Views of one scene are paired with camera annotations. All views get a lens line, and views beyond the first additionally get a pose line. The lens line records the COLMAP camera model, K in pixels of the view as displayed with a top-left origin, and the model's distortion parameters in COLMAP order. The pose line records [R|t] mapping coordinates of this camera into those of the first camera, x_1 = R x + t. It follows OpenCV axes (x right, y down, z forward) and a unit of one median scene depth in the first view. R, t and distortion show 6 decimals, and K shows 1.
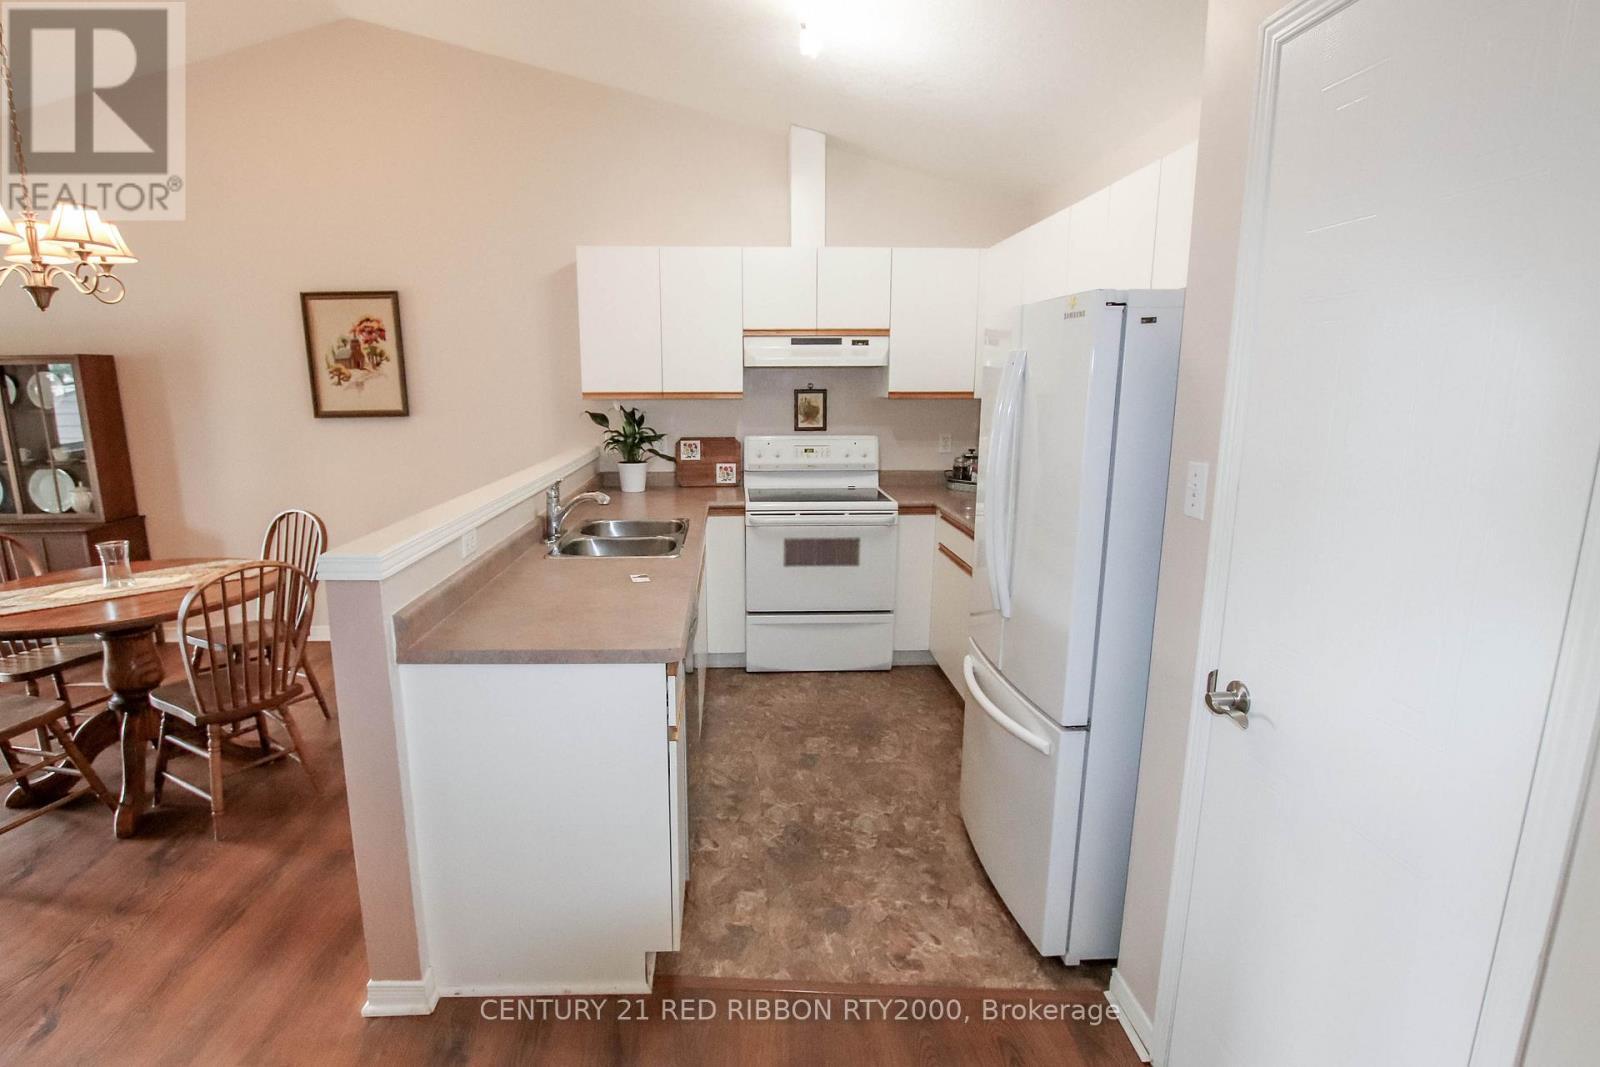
lens RADIAL K [[764.7, 0, 772.1], [0, 764.7, 534.9], [0, 0, 1]] dist [-0.037209, -0.000156]
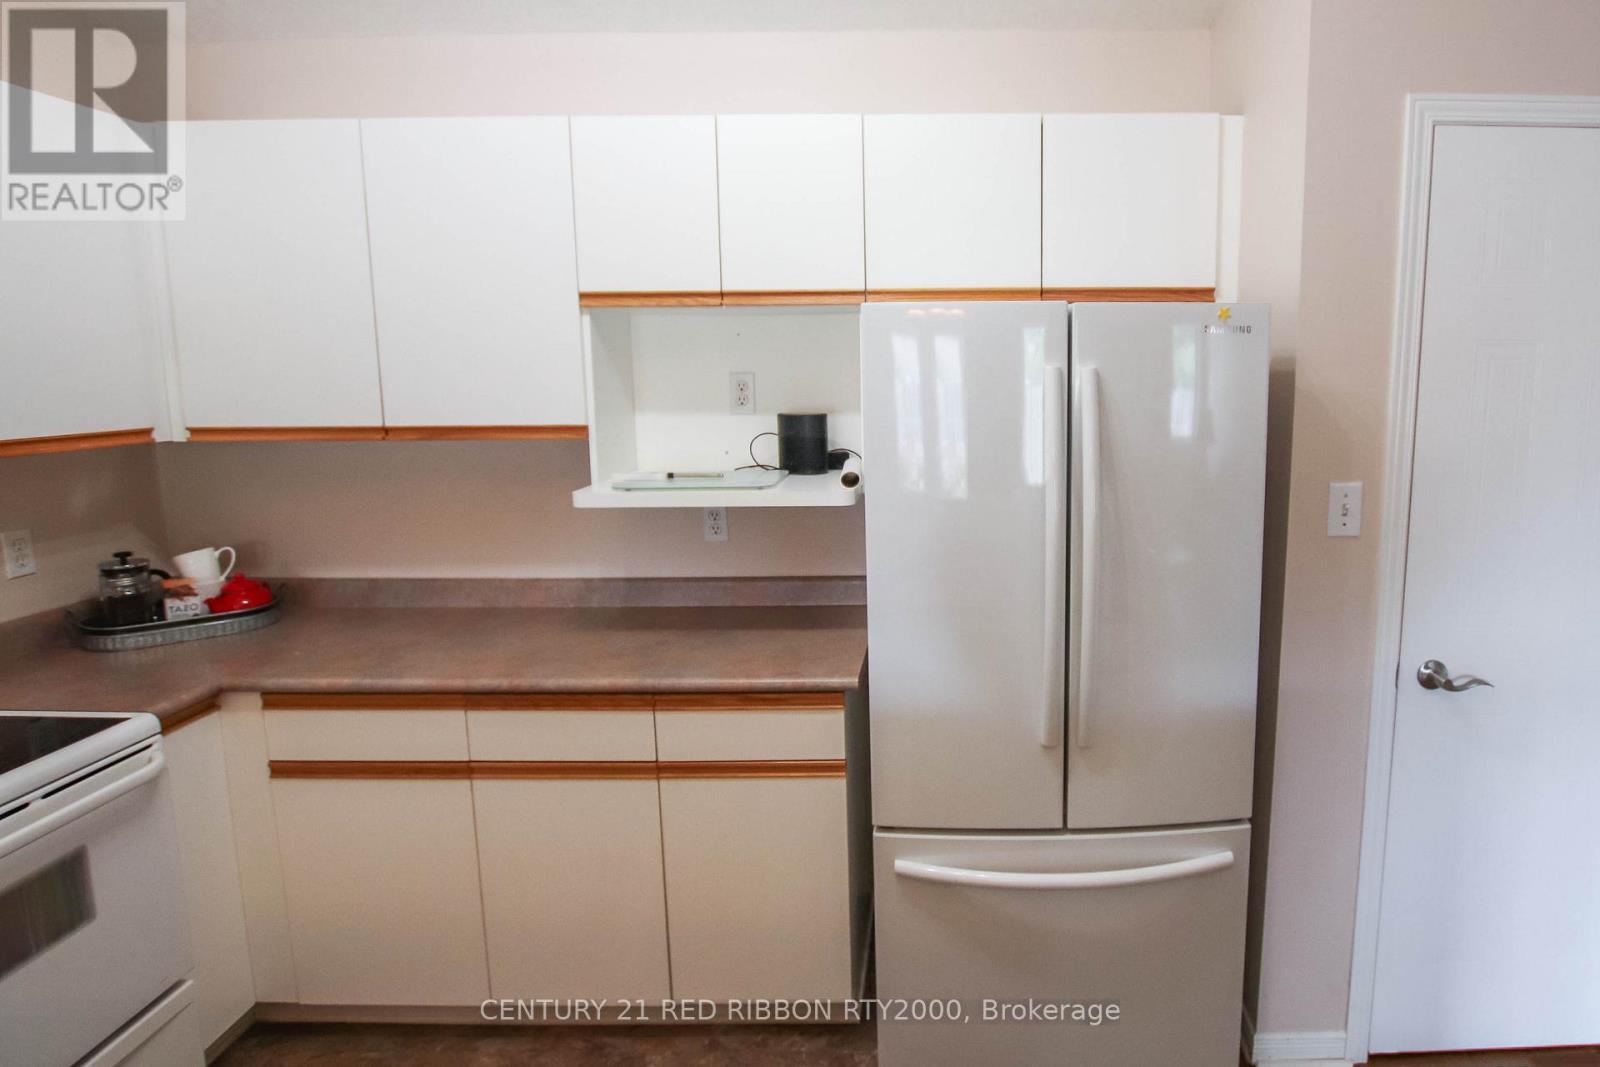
lens RADIAL K [[764.7, 0, 772.1], [0, 764.7, 534.9], [0, 0, 1]] dist [-0.037209, -0.000156]
pose [[0.034803, -0.144221, 0.988933, -0.417770], [0.192804, 0.971913, 0.134953, -0.267570], [-0.980620, 0.185973, 0.061632, 1.446623]]
